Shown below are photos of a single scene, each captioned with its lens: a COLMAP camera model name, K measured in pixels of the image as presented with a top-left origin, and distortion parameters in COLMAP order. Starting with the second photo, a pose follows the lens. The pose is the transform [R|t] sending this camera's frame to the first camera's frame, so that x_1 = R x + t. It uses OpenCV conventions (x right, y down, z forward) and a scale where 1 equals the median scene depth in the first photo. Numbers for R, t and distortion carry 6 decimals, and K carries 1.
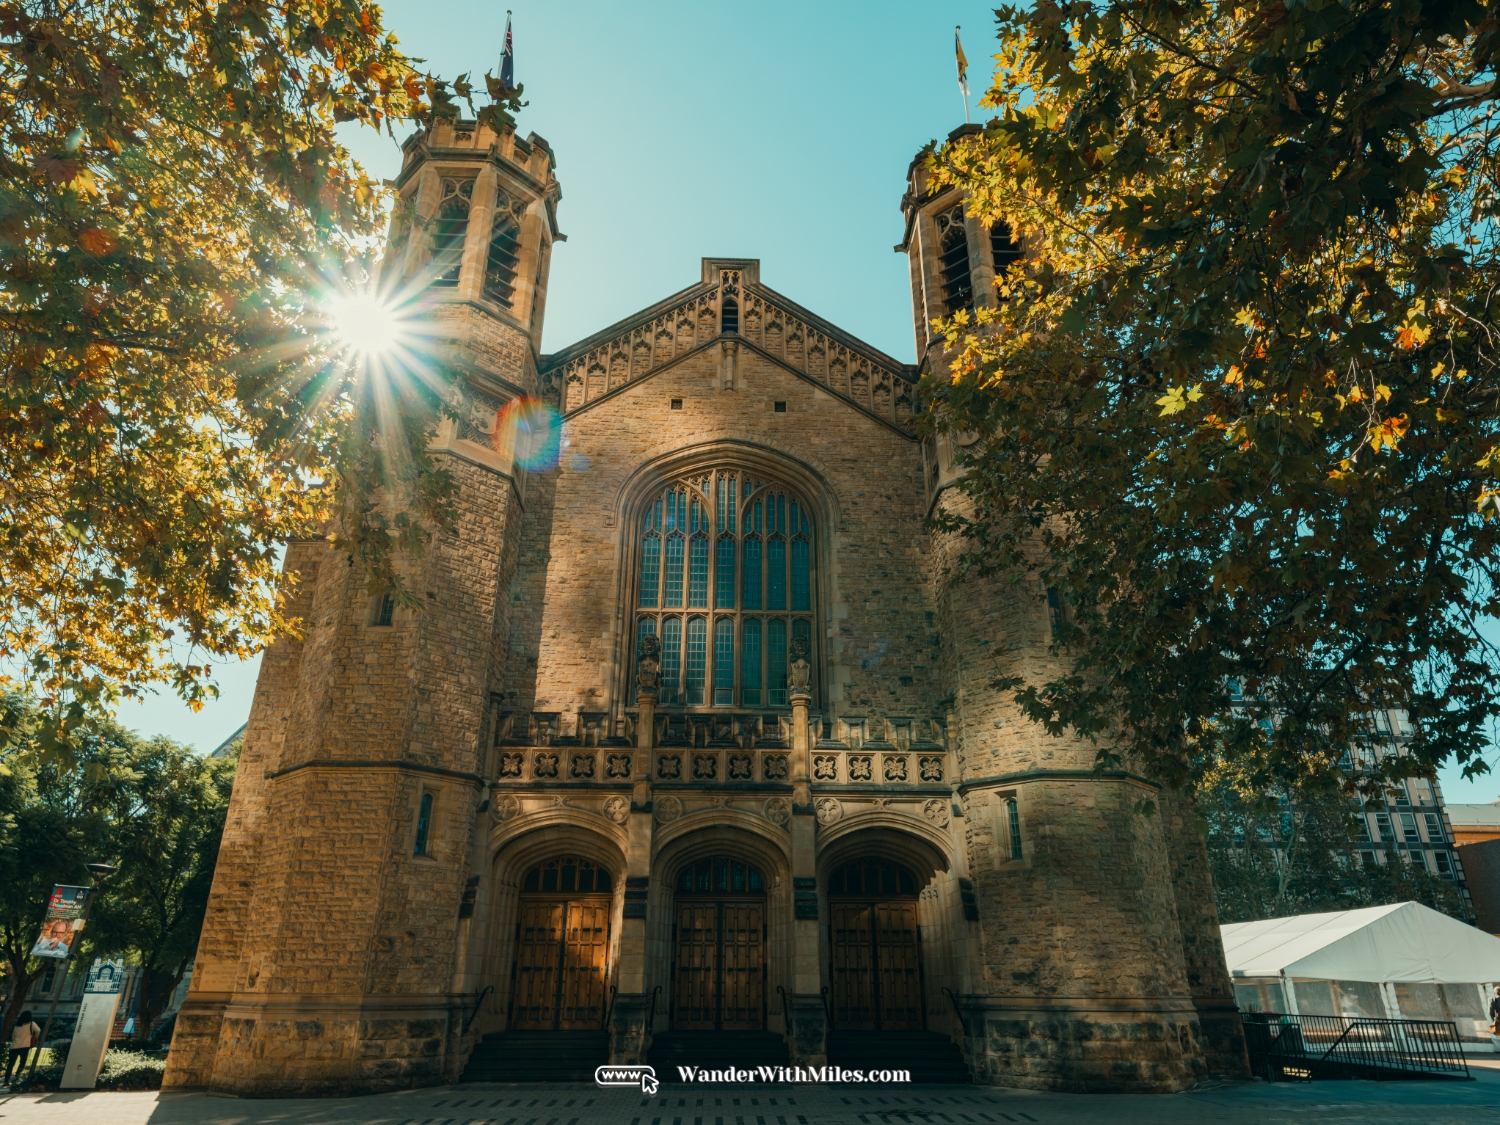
lens RADIAL K [[927.5, 0, 746.8], [0, 927.5, 573.7], [0, 0, 1]] dist [0.015536, -0.015313]
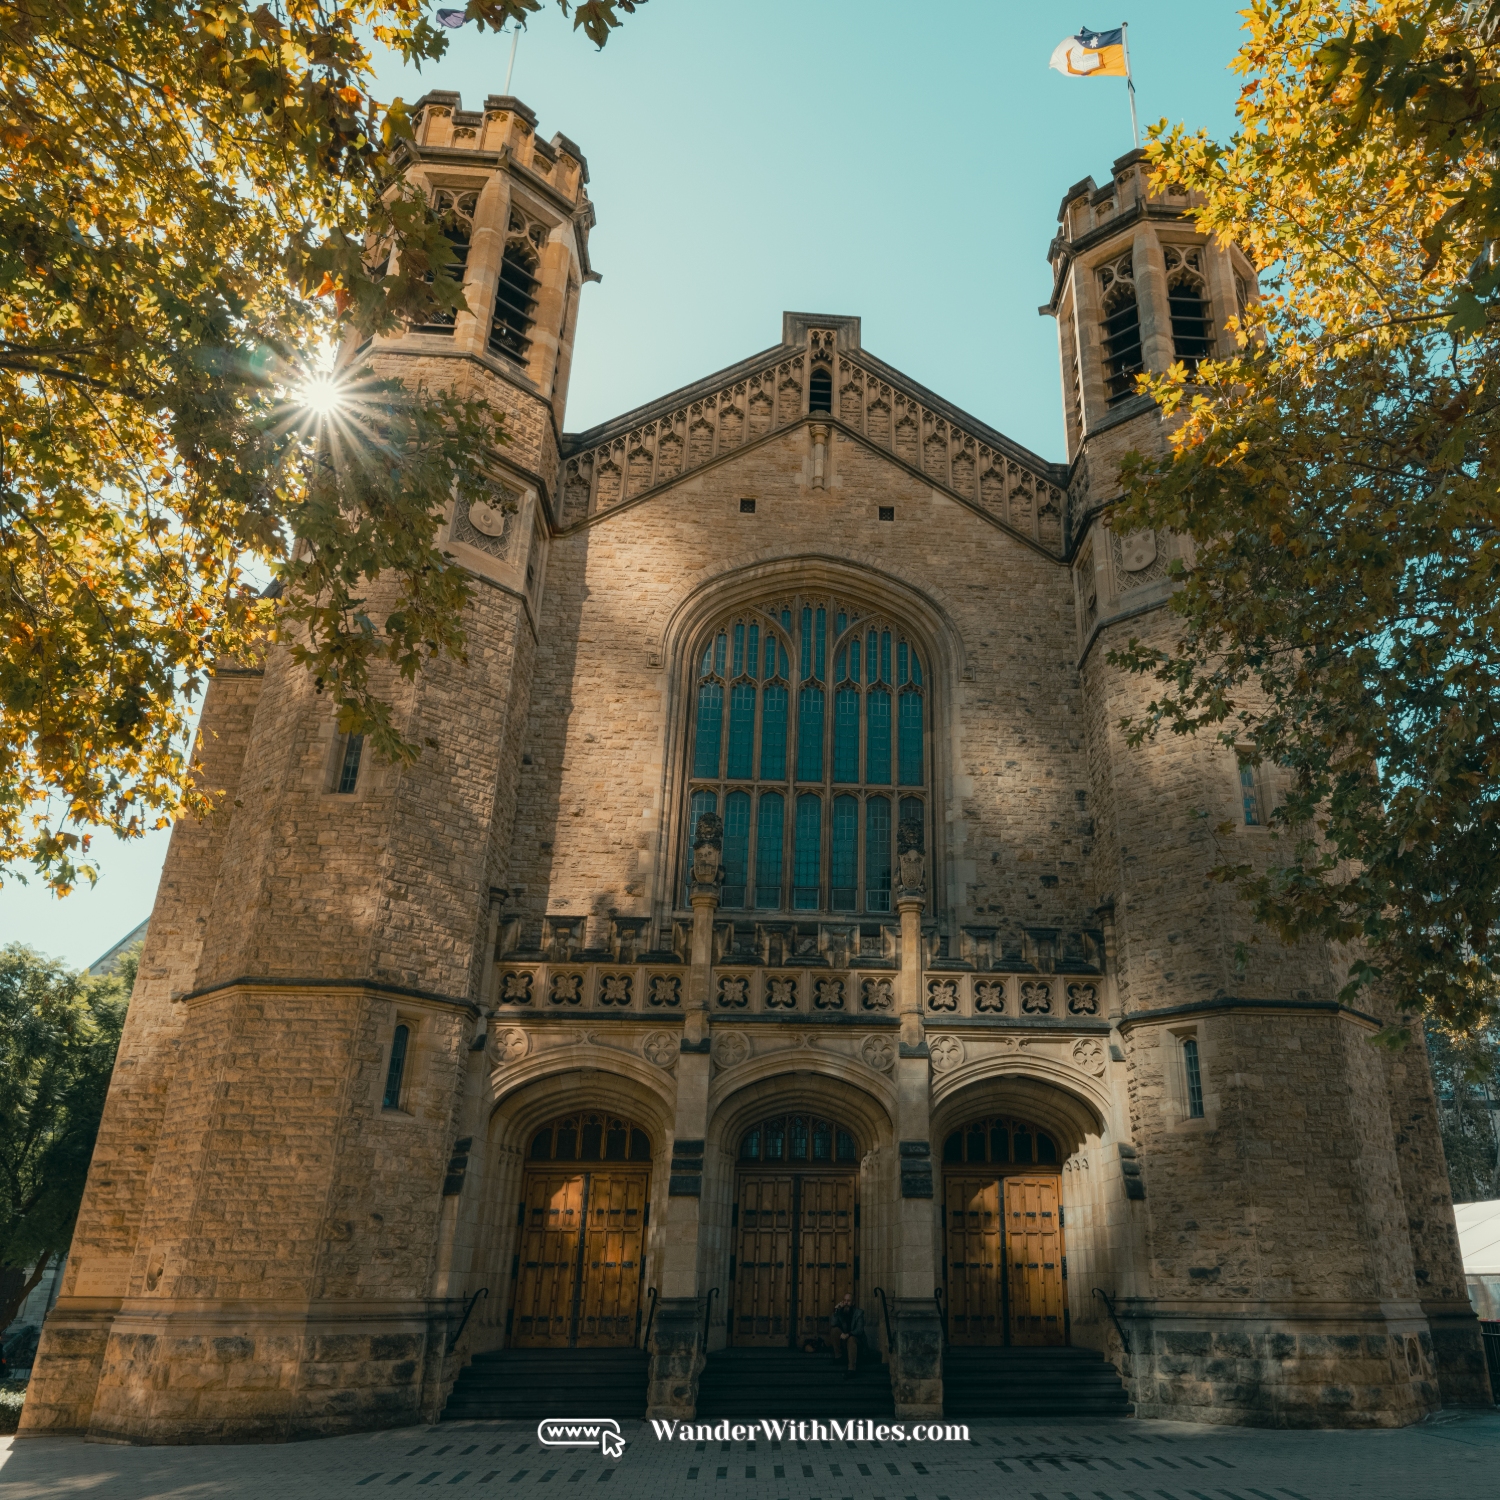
lens RADIAL K [[1219.4, 0, 873.2], [0, 1219.4, 744.5], [0, 0, 1]] dist [0.013676, -0.016396]
pose [[0.998436, 0.020699, 0.051925, -0.025900], [-0.020576, 0.999784, -0.002916, 0.011174], [-0.051975, 0.001843, 0.998647, 0.021616]]
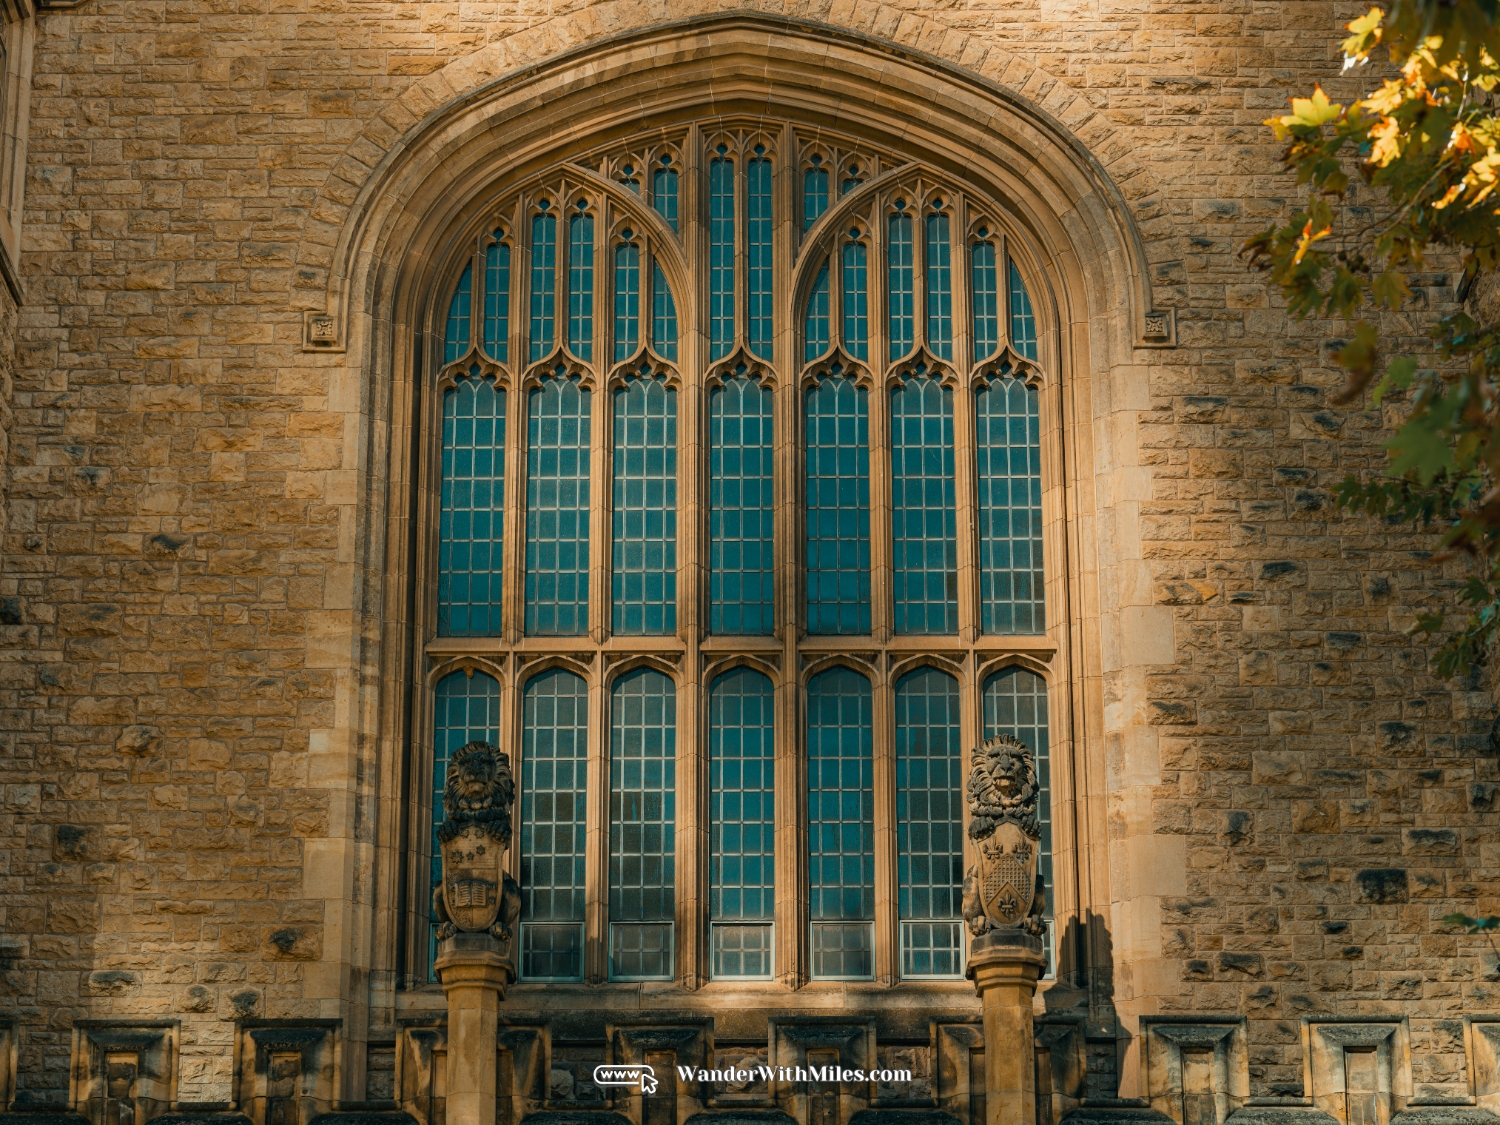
lens RADIAL K [[3747.9, 0, 741.3], [0, 3747.9, 573.9], [0, 0, 1]] dist [-0.020895, 0.000000]
pose [[0.999228, -0.019876, -0.033888, 0.017219], [0.022236, 0.997246, 0.070752, -0.067041], [0.032388, -0.071451, 0.996918, -0.144799]]
